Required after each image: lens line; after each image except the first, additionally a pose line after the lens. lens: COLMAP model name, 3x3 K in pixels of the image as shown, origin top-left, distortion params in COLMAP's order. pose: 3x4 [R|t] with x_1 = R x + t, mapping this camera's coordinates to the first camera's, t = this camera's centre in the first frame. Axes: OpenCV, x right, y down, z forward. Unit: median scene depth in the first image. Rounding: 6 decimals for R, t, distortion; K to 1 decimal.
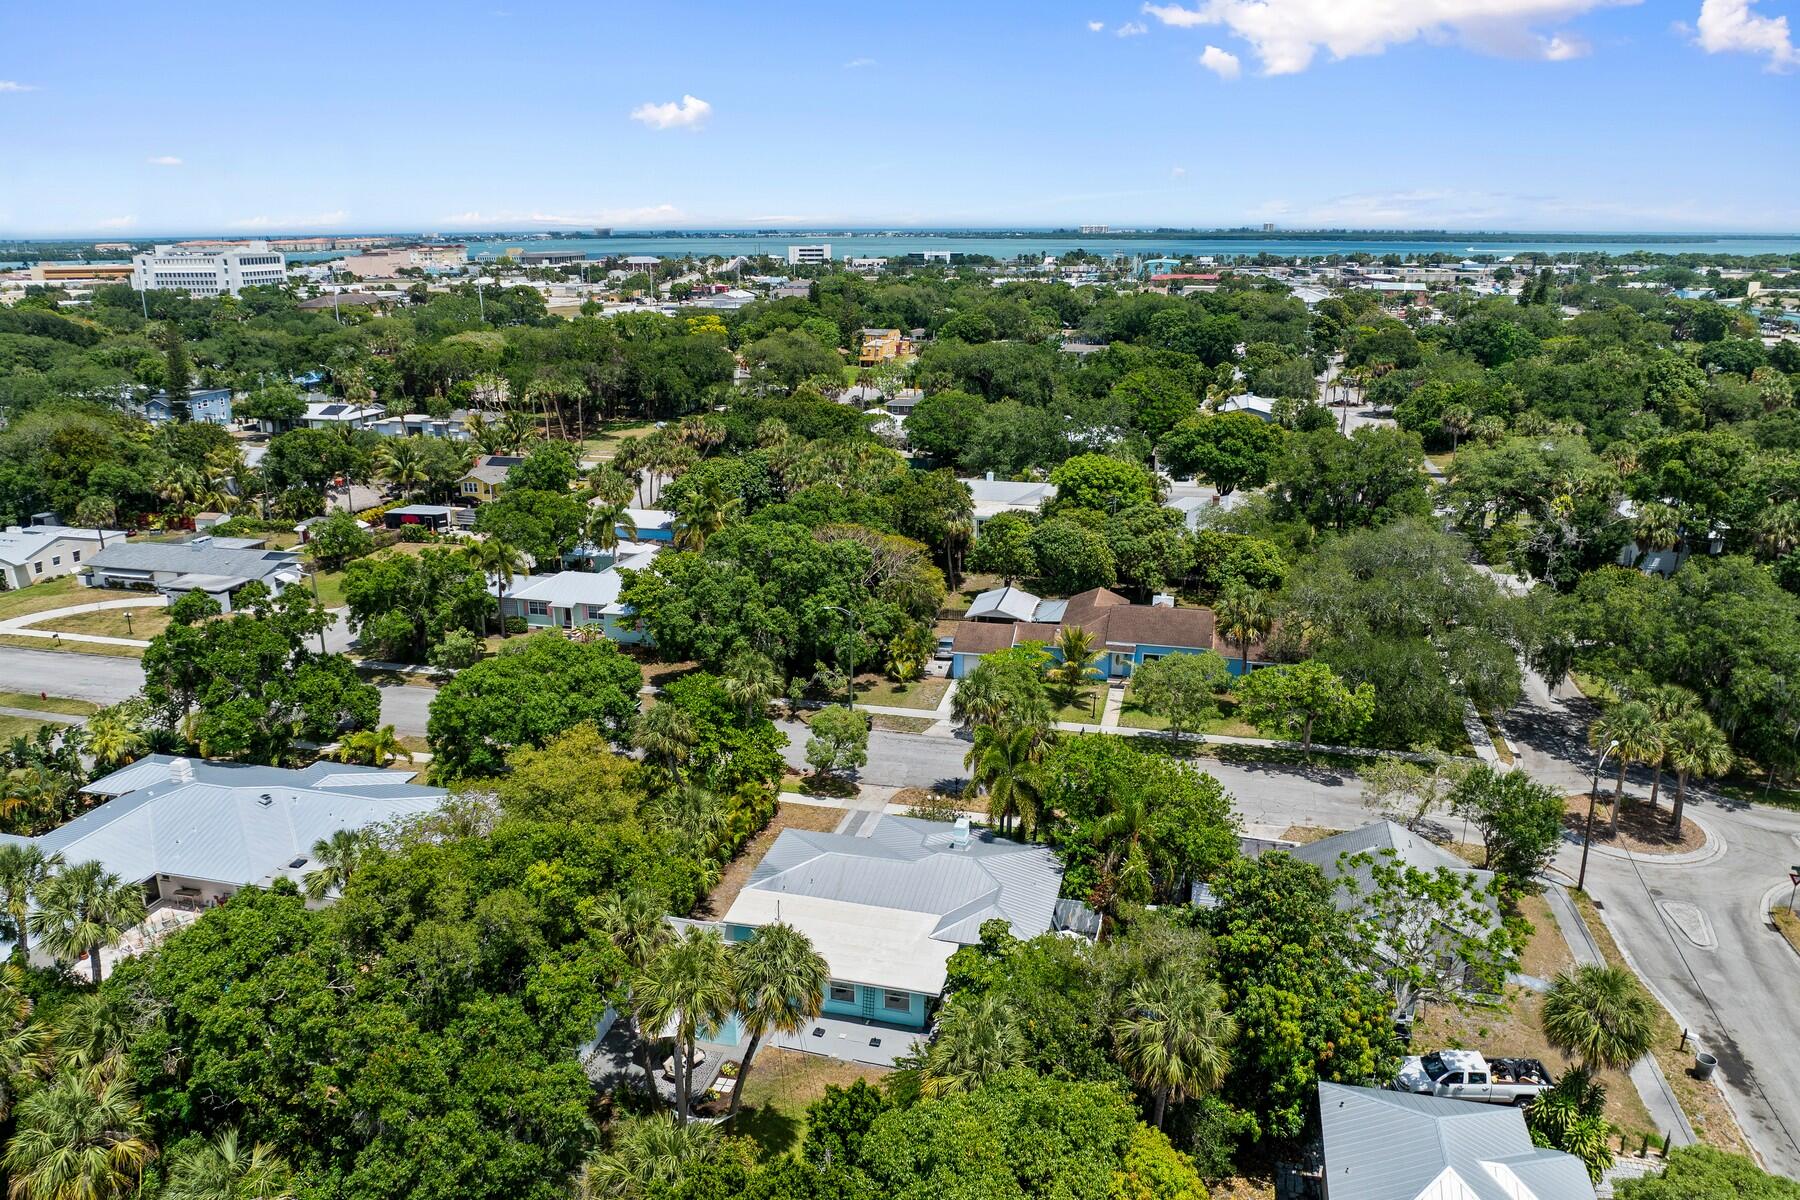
lens RADIAL K [[1281.6, 0, 902.7], [0, 1281.6, 600.3], [0, 0, 1]] dist [-0.034189, 0.001376]
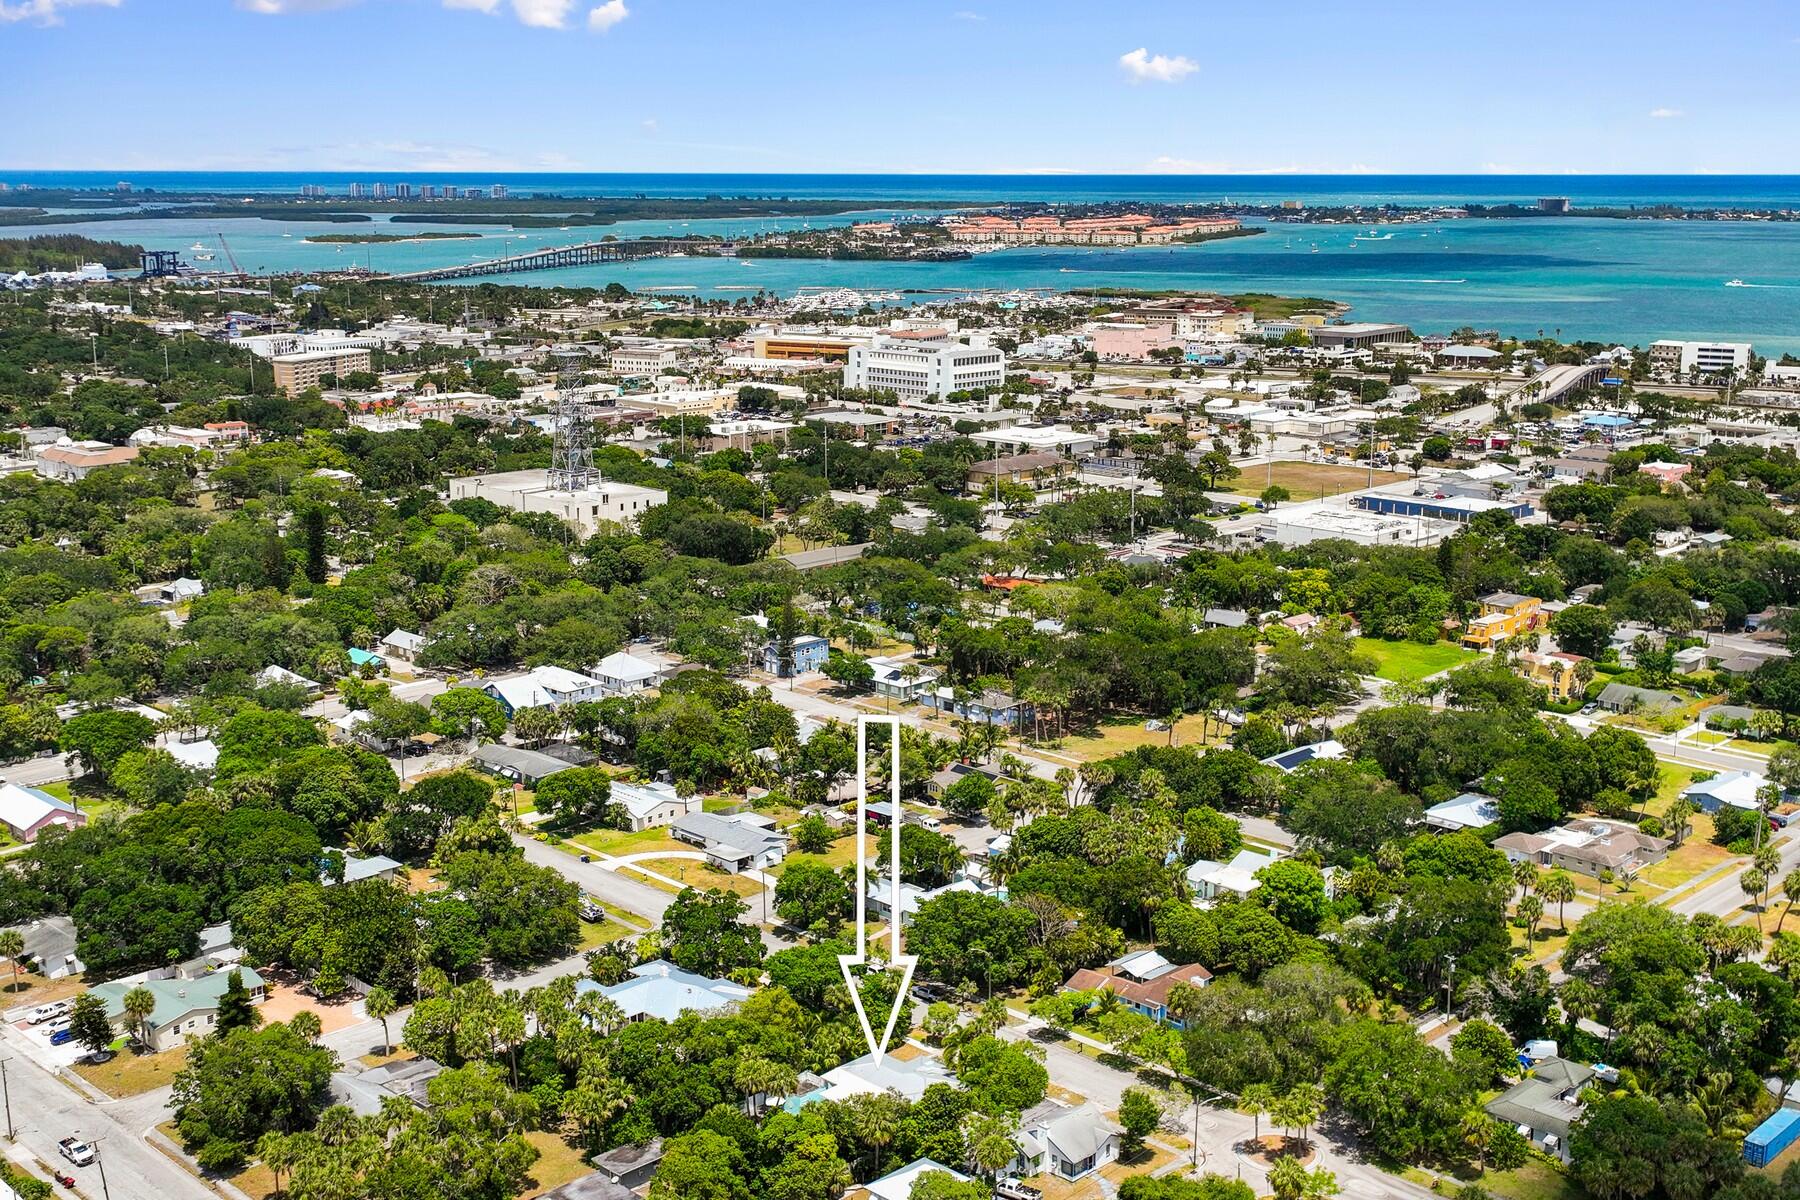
lens RADIAL K [[2058.1, 0, 904.0], [0, 2058.1, 599.2], [0, 0, 1]] dist [0.021340, 0.000000]
pose [[0.860110, 0.110120, -0.498081, 1.039630], [-0.149090, 0.988054, -0.039009, -0.294215], [0.487835, 0.107811, 0.866253, -1.371412]]
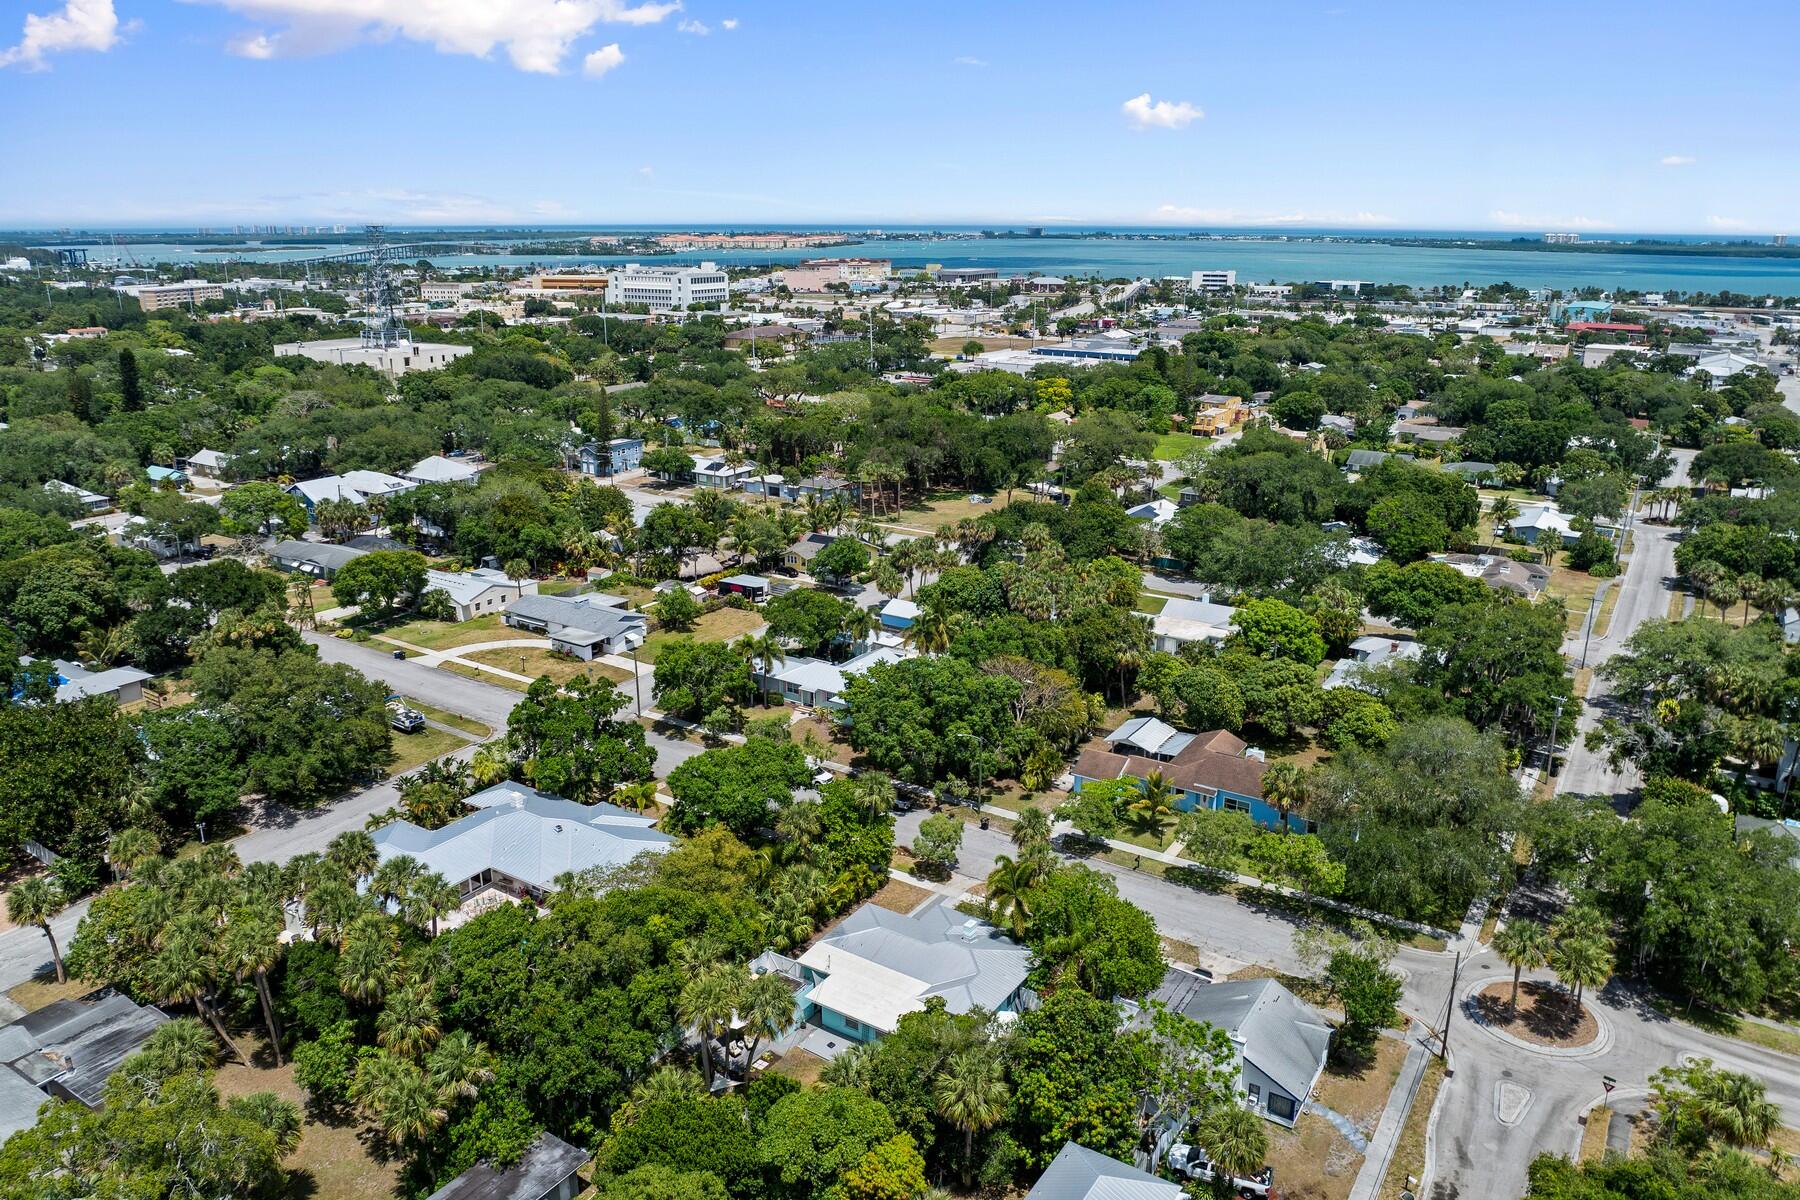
lens RADIAL K [[1281.6, 0, 890.5], [0, 1281.6, 609.6], [0, 0, 1]] dist [-0.034189, 0.001376]
pose [[0.945041, 0.102409, -0.310501, 0.220141], [-0.099413, 0.994719, 0.025506, -0.121756], [0.311473, 0.006764, 0.950231, -0.238571]]
